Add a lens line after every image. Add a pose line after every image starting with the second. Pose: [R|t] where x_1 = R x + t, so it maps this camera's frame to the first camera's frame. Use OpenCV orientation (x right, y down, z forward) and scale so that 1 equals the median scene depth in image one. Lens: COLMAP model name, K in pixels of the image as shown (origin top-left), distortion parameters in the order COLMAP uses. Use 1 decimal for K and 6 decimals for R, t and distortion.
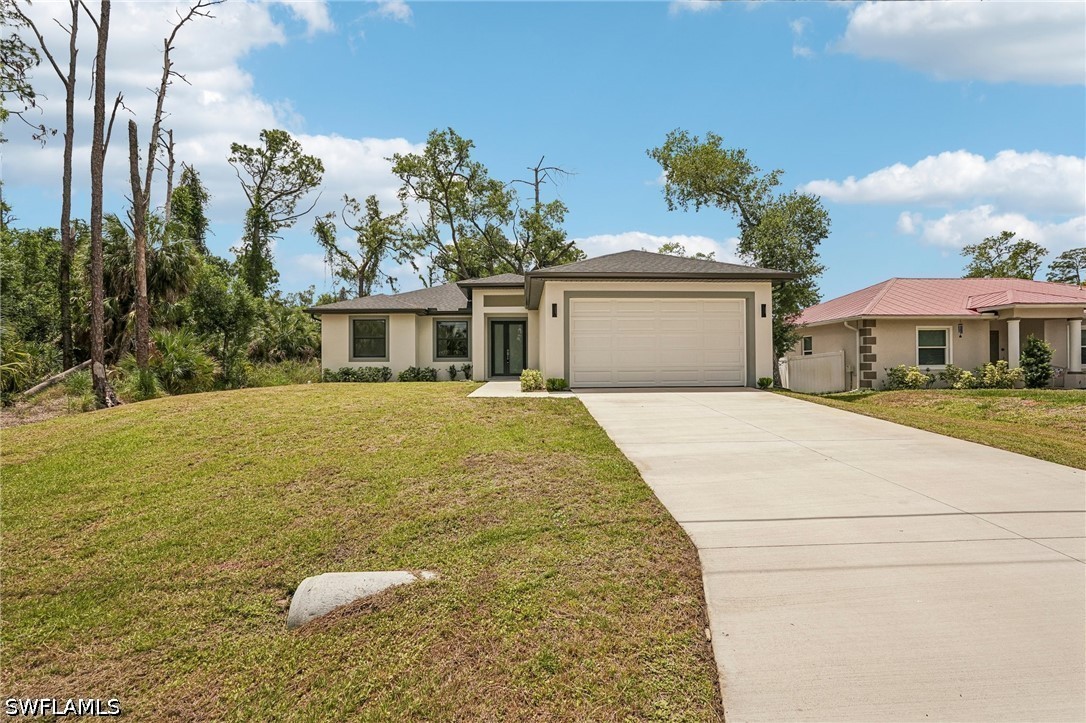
lens RADIAL K [[479.2, 0, 544.8], [0, 479.2, 364.8], [0, 0, 1]] dist [-0.010558, 0.005249]
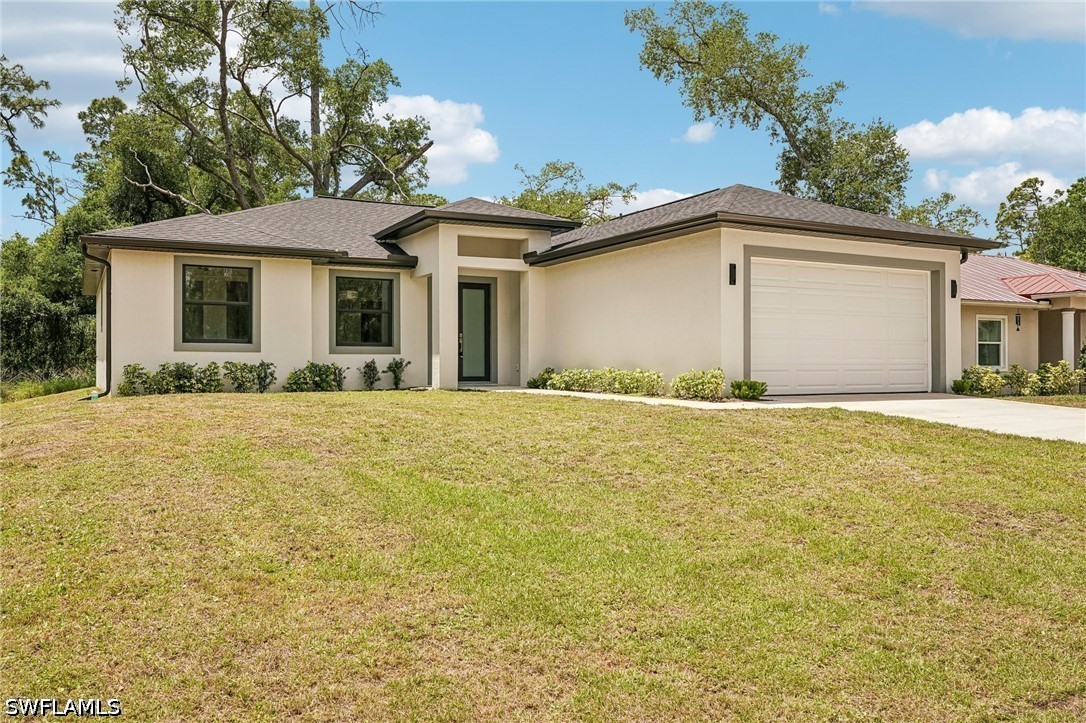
lens RADIAL K [[876.9, 0, 543.6], [0, 876.9, 368.7], [0, 0, 1]] dist [0.012747, -0.006246]
pose [[0.898438, 0.005255, 0.439069, -0.450006], [-0.006271, 0.999980, 0.000862, 0.008143], [-0.439056, -0.003528, 0.898453, 0.038896]]
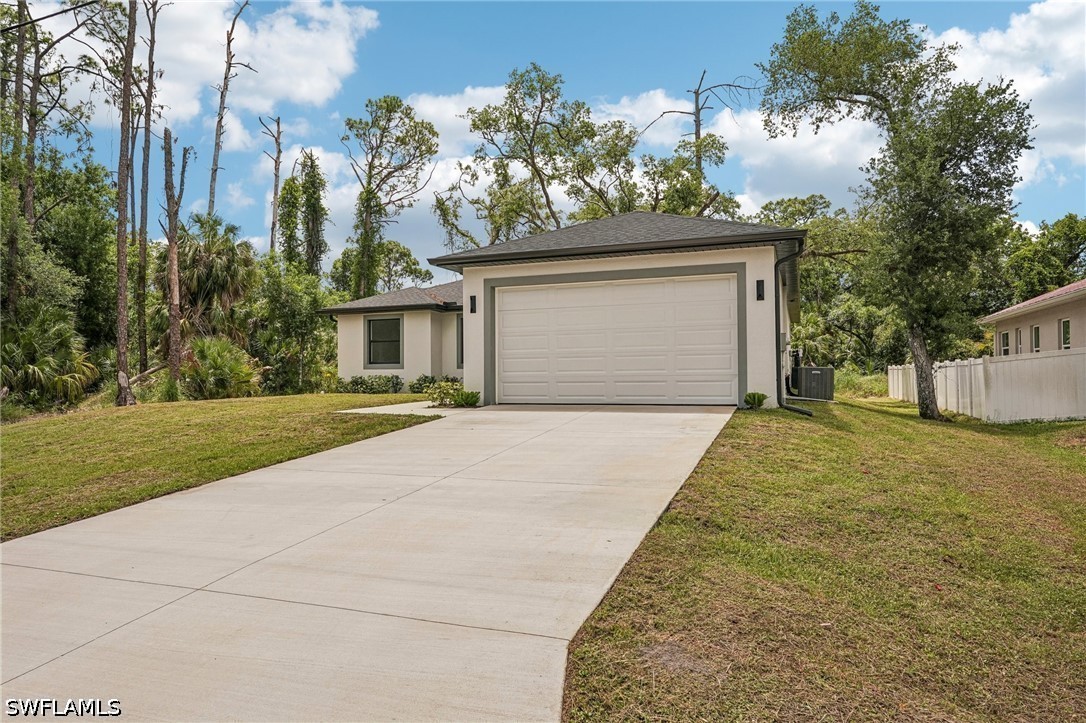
lens RADIAL K [[674.7, 0, 541.2], [0, 674.7, 366.1], [0, 0, 1]] dist [-0.002693, 0.001664]
pose [[0.915787, -0.005448, -0.401627, 0.353392], [0.003049, 0.999973, -0.006611, -0.003249], [0.401652, 0.004830, 0.915780, 0.023485]]
